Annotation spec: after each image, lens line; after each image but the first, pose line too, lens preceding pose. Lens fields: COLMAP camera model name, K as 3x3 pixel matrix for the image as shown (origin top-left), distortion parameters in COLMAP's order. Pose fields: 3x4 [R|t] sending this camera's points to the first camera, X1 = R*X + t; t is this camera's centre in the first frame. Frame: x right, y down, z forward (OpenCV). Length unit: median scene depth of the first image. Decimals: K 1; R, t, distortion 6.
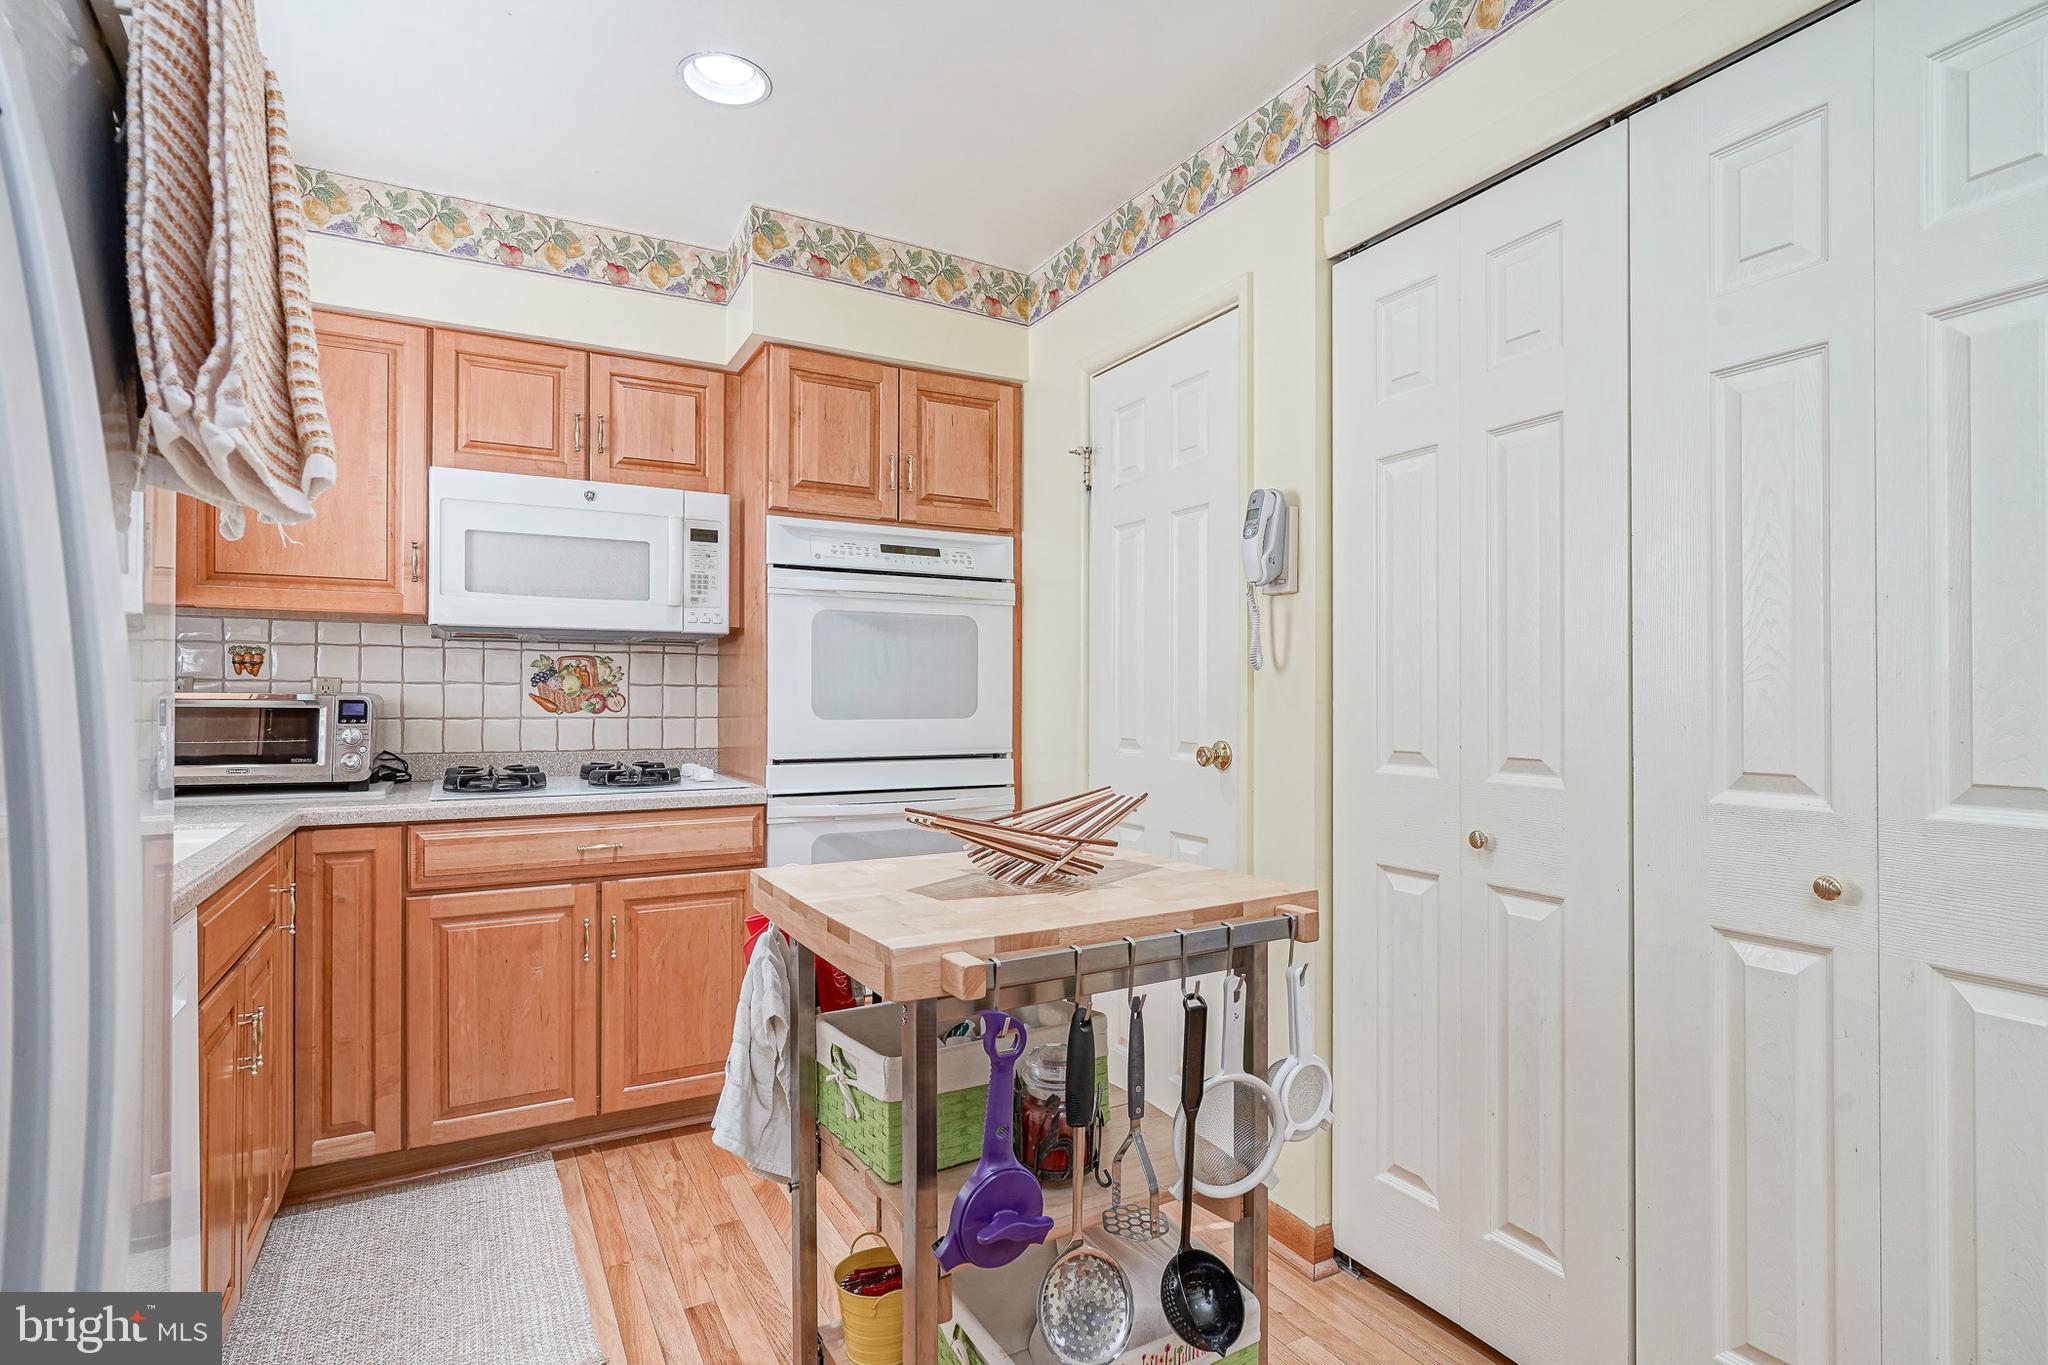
lens RADIAL K [[1008.7, 0, 1027.7], [0, 1008.7, 685.3], [0, 0, 1]] dist [-0.012100, 0.006576]
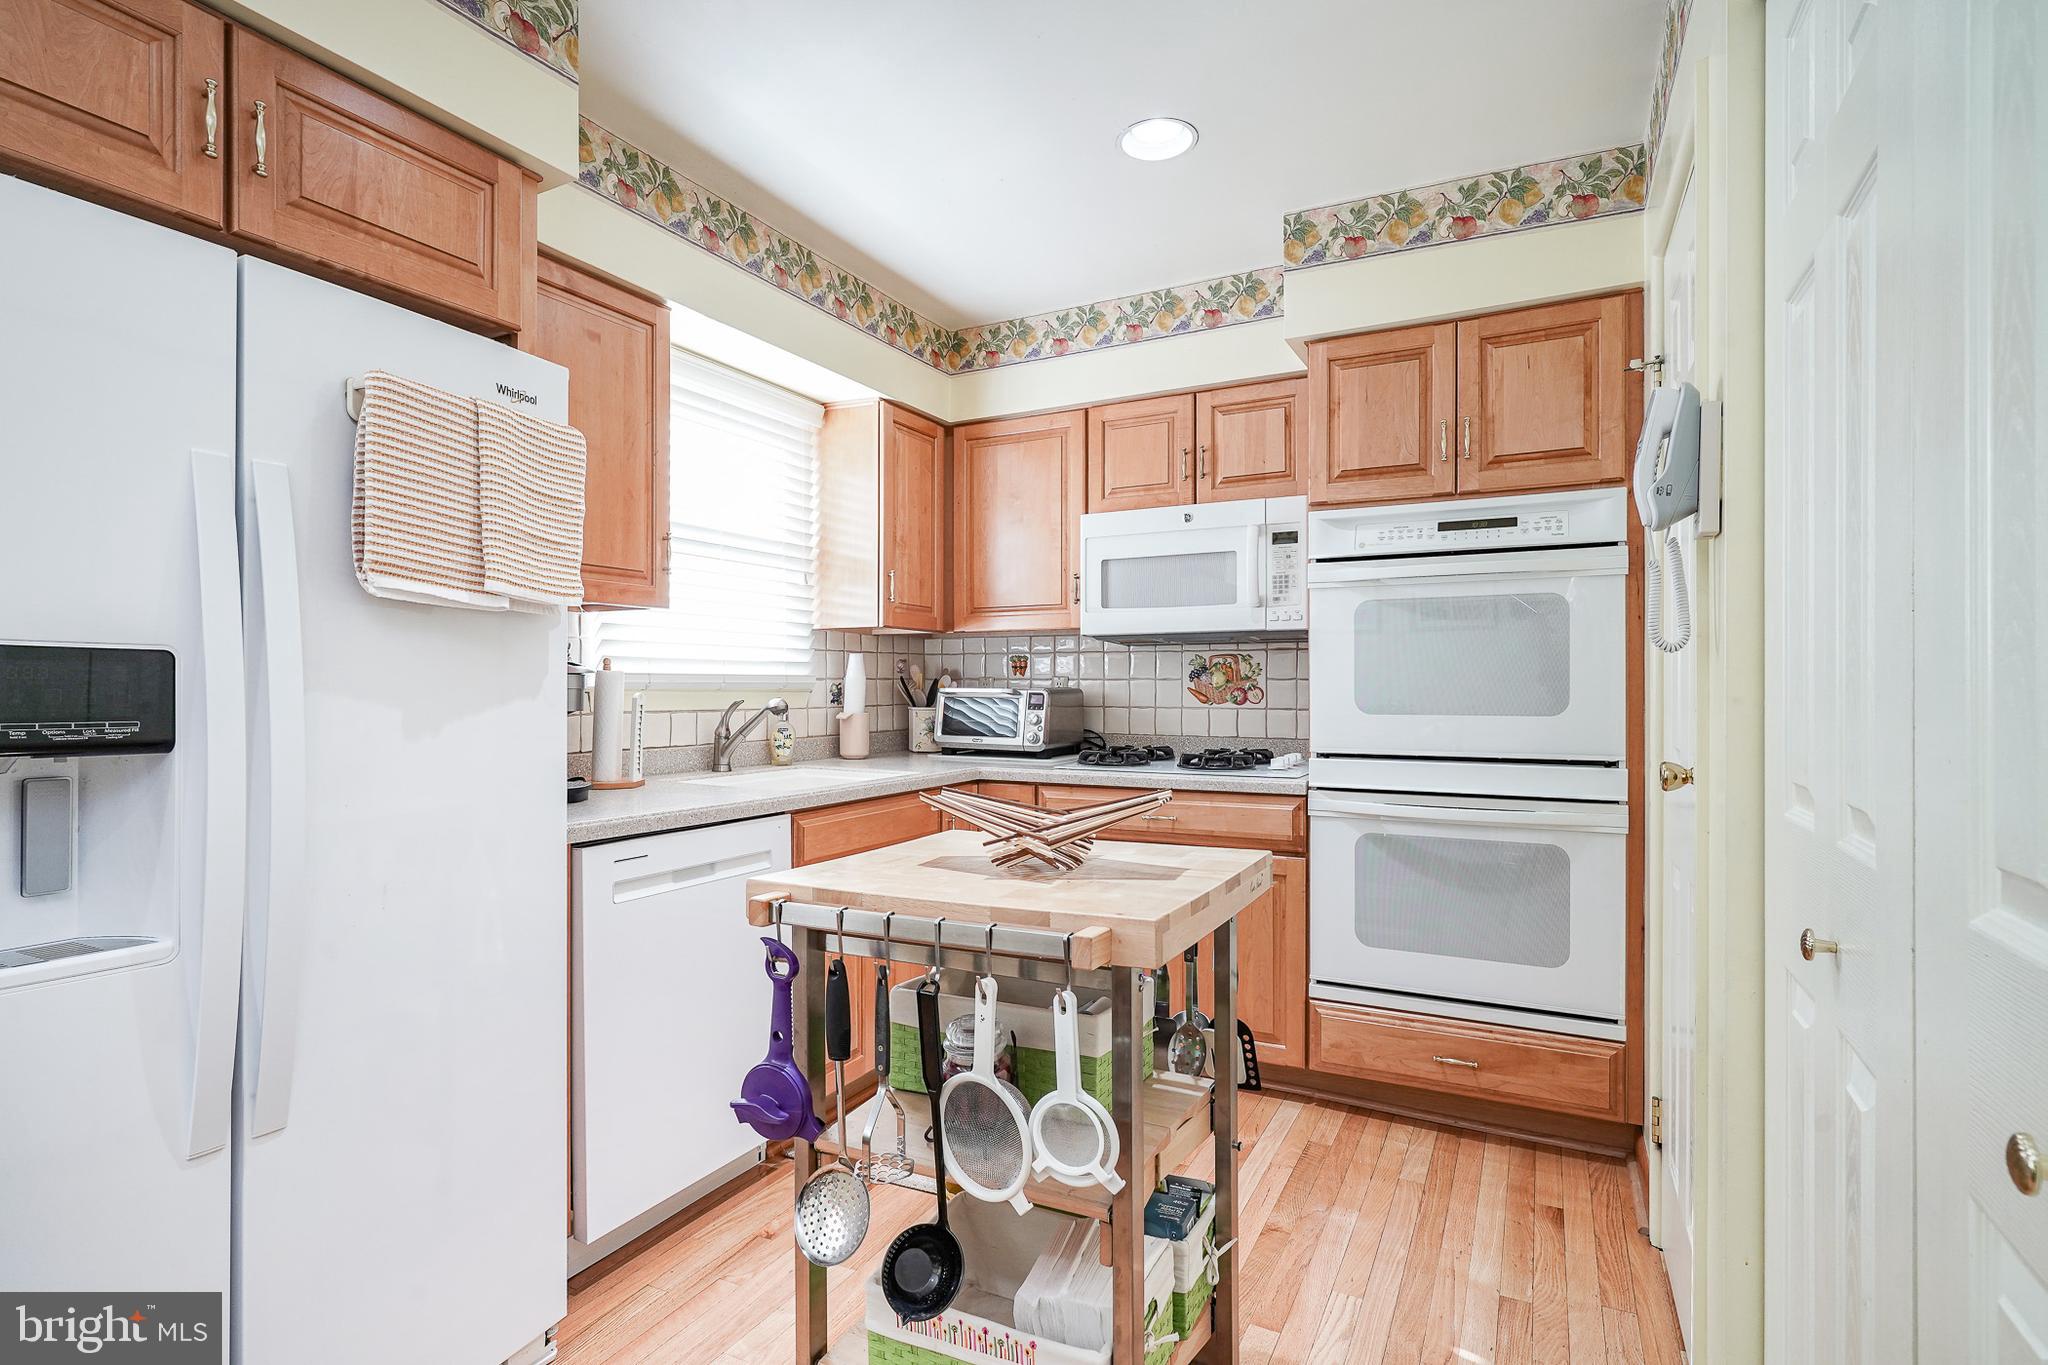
lens RADIAL K [[1008.7, 0, 1007.8], [0, 1008.7, 689.7], [0, 0, 1]] dist [-0.012100, 0.006576]
pose [[0.537939, -0.000370, -0.842984, 0.417343], [0.012149, 0.999899, 0.007313, -0.000542], [0.842896, -0.014176, 0.537889, 0.184926]]
